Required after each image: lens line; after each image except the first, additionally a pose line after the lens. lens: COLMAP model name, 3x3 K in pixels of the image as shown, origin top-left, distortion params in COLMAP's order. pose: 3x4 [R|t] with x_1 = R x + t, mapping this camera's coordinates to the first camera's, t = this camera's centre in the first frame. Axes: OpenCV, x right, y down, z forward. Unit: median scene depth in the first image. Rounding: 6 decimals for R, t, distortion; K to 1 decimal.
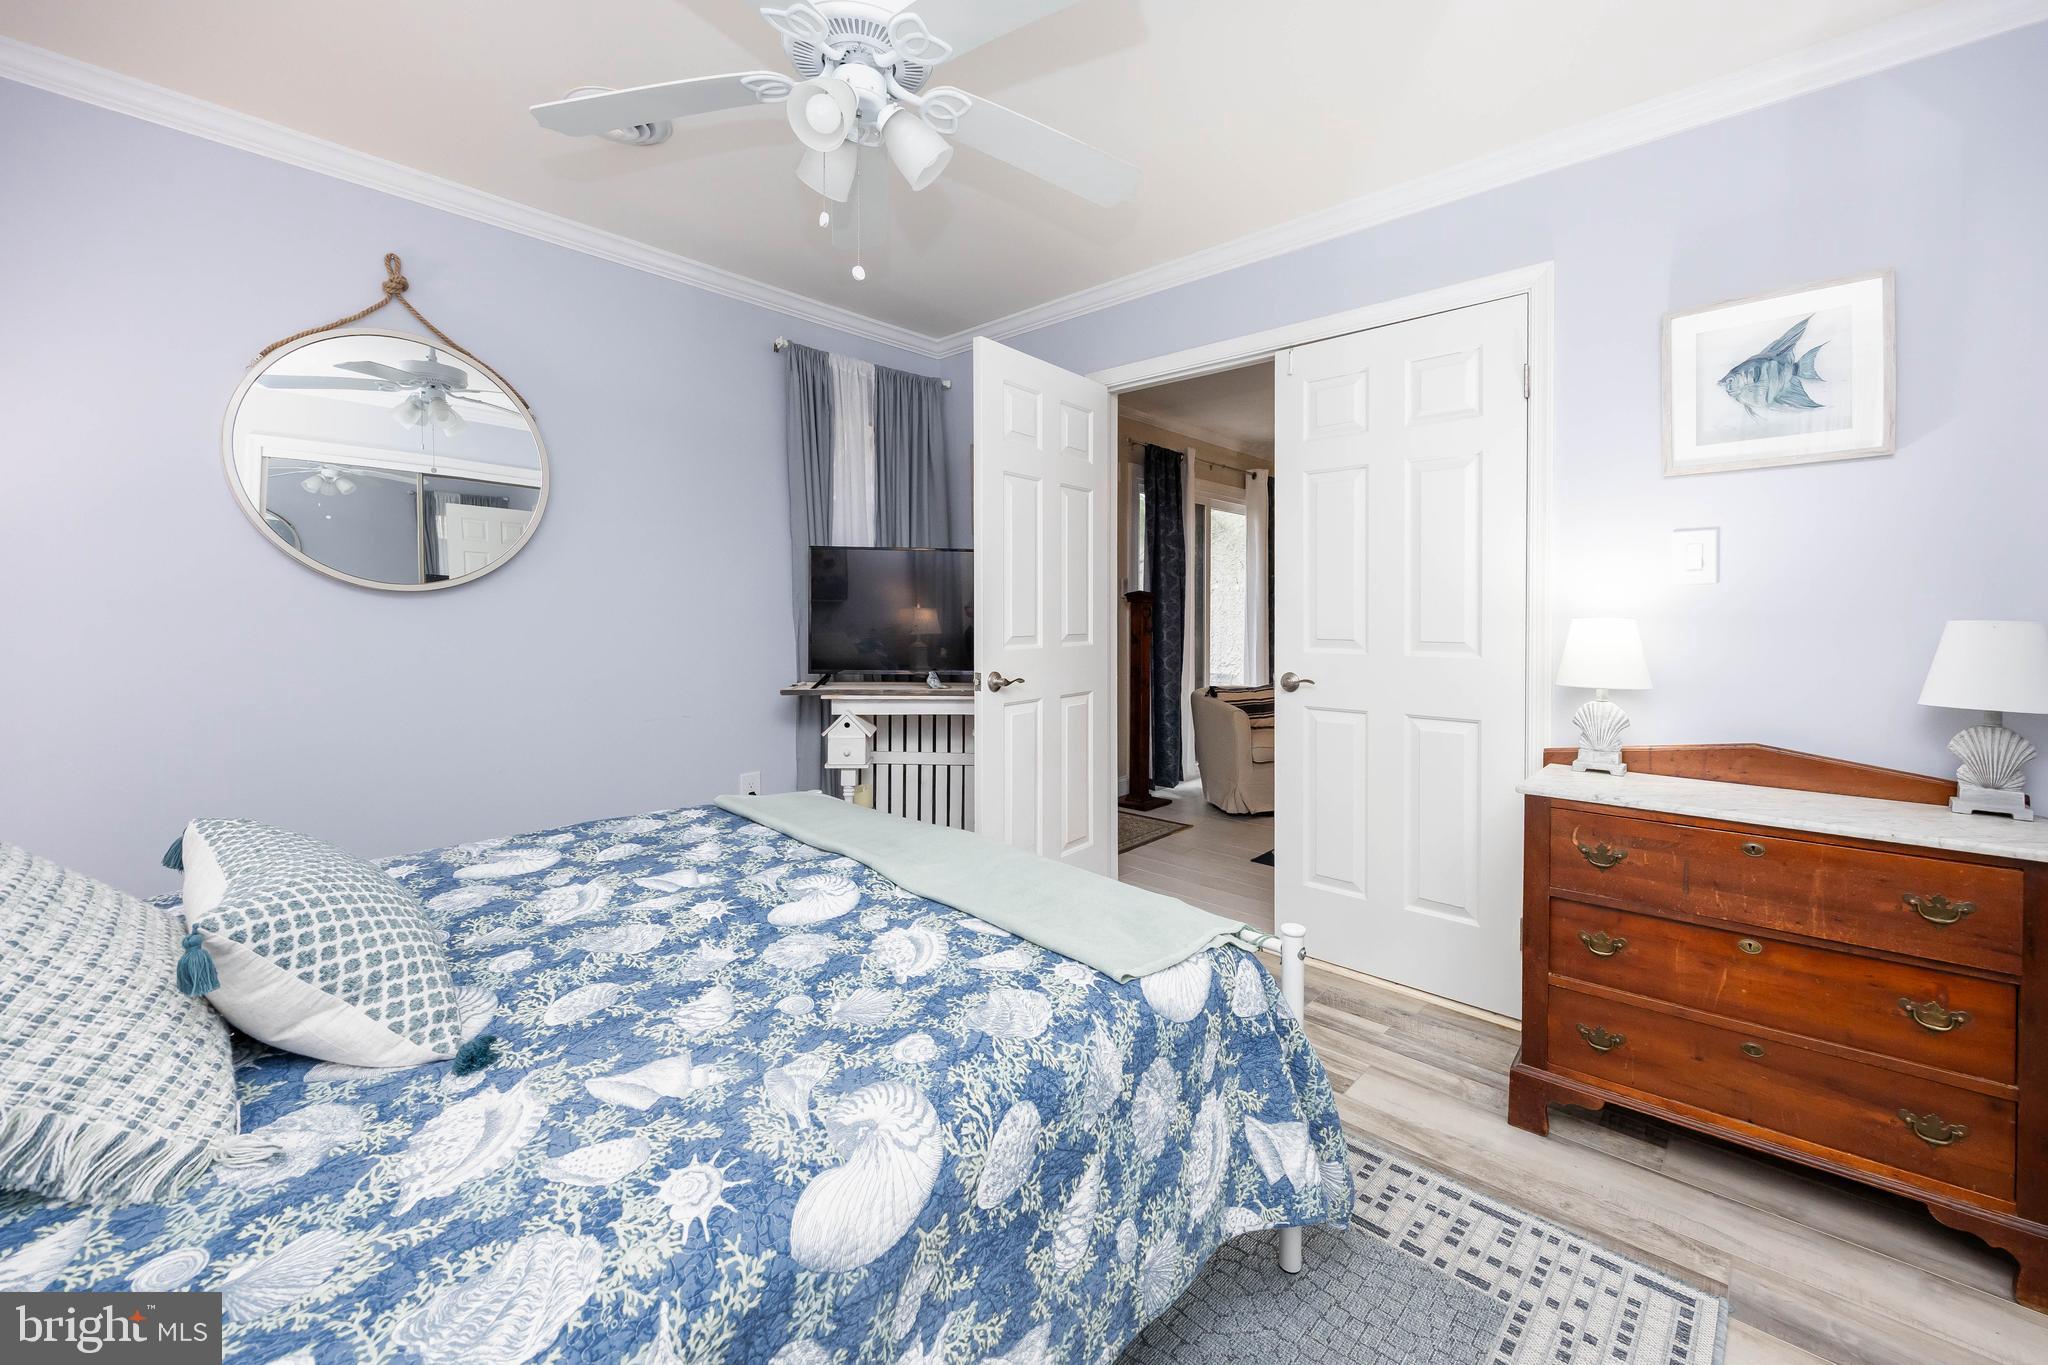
lens RADIAL K [[805.9, 0, 1060.8], [0, 805.9, 619.8], [0, 0, 1]] dist [-0.008971, 0.000062]
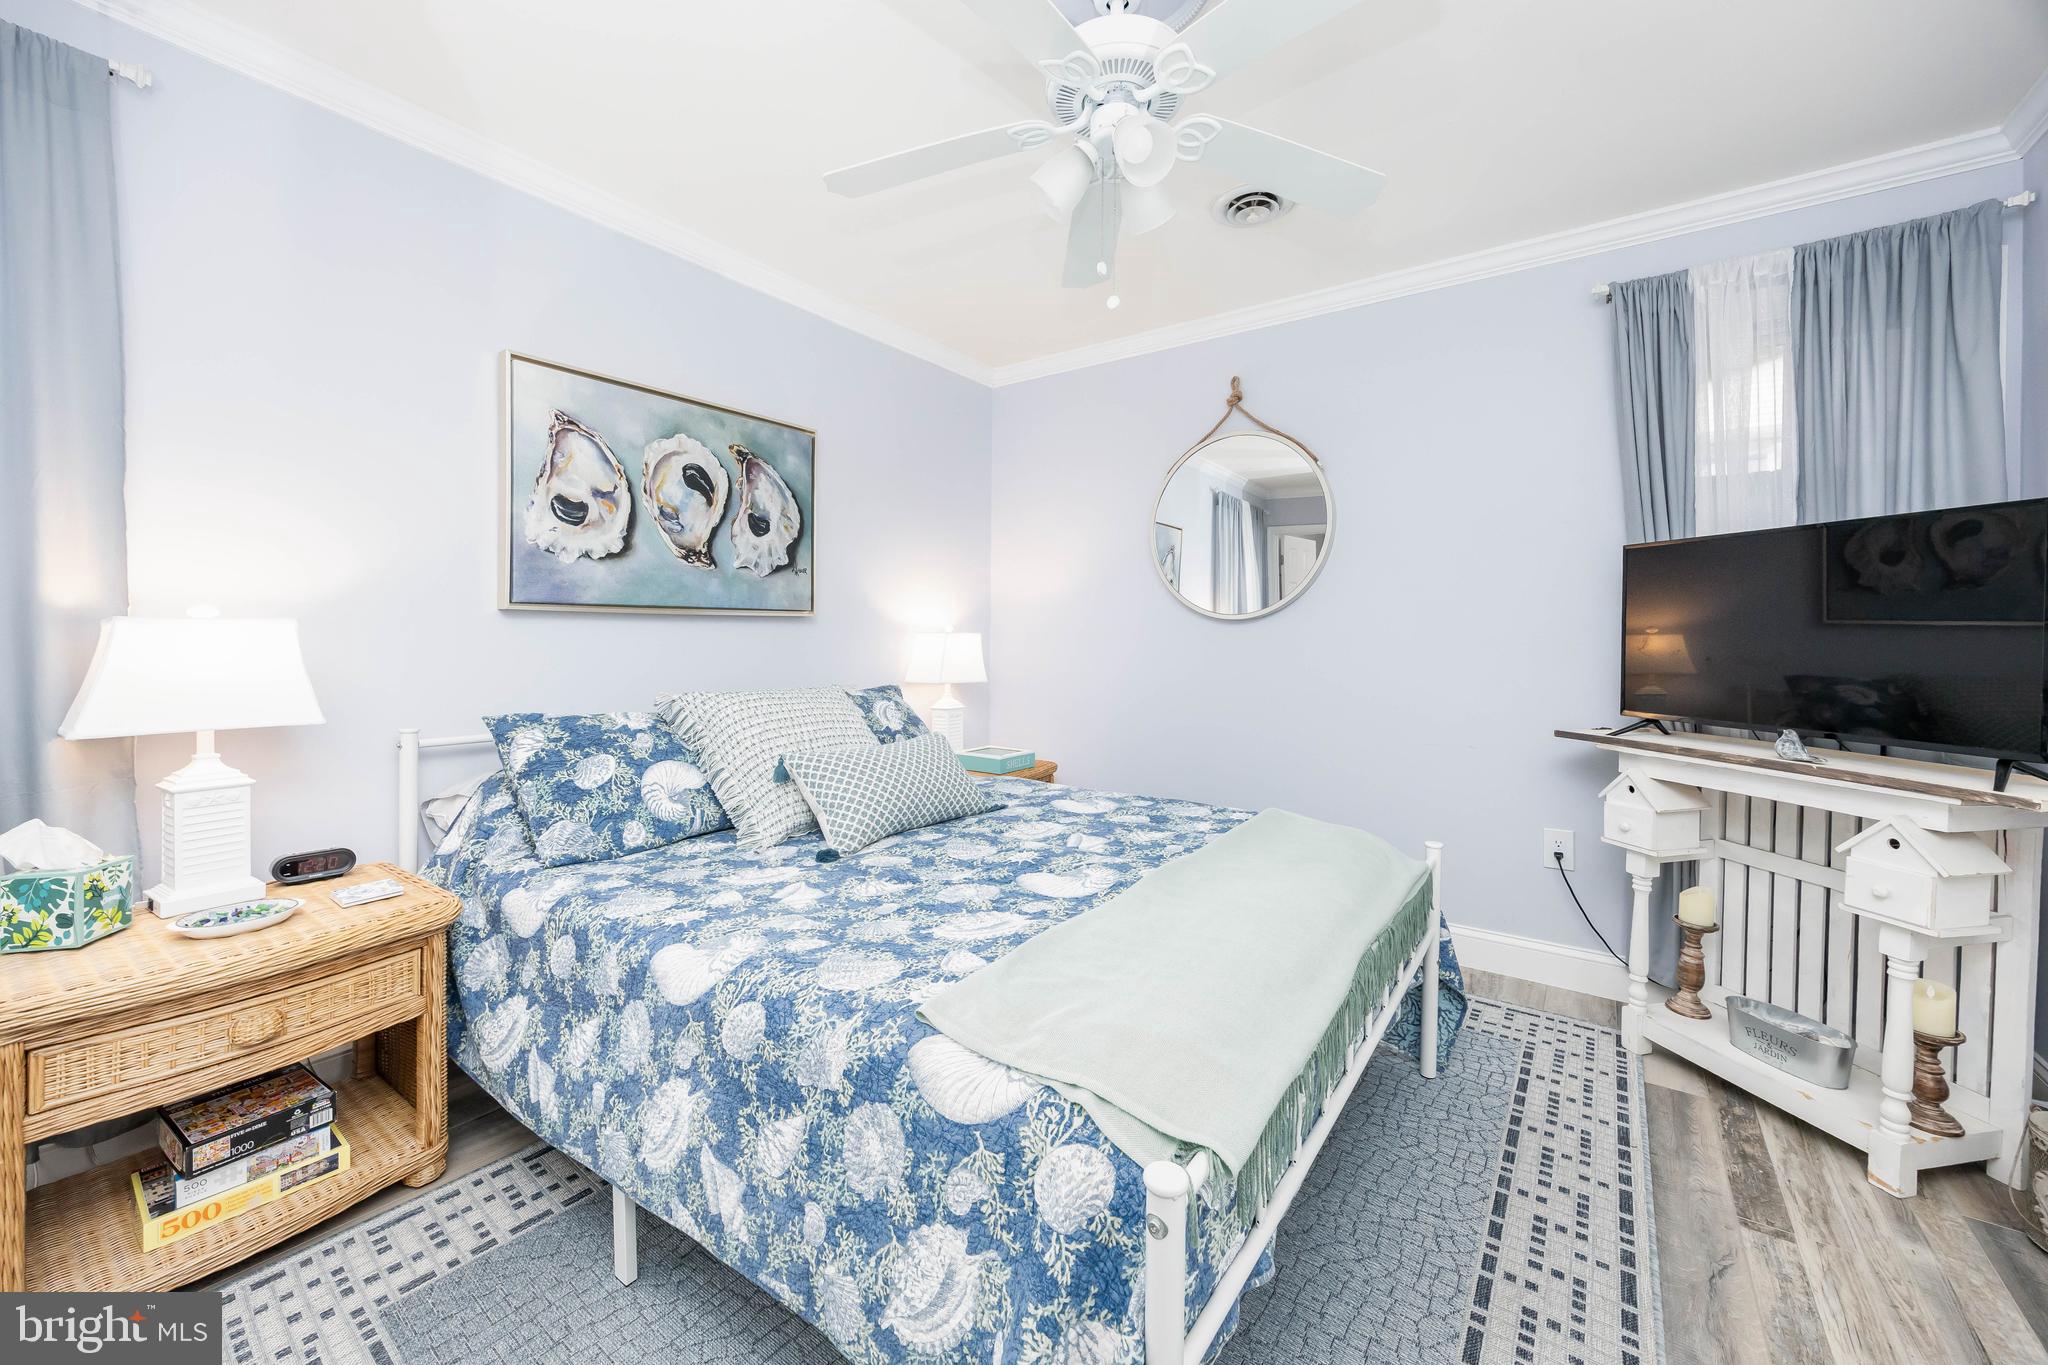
lens RADIAL K [[805.9, 0, 1044.5], [0, 805.9, 644.2], [0, 0, 1]] dist [-0.008971, 0.000062]
pose [[0.114895, 0.000788, -0.993377, 1.102930], [-0.010650, 0.999943, -0.000439, 0.020895], [0.993320, 0.010630, 0.114897, 1.125498]]
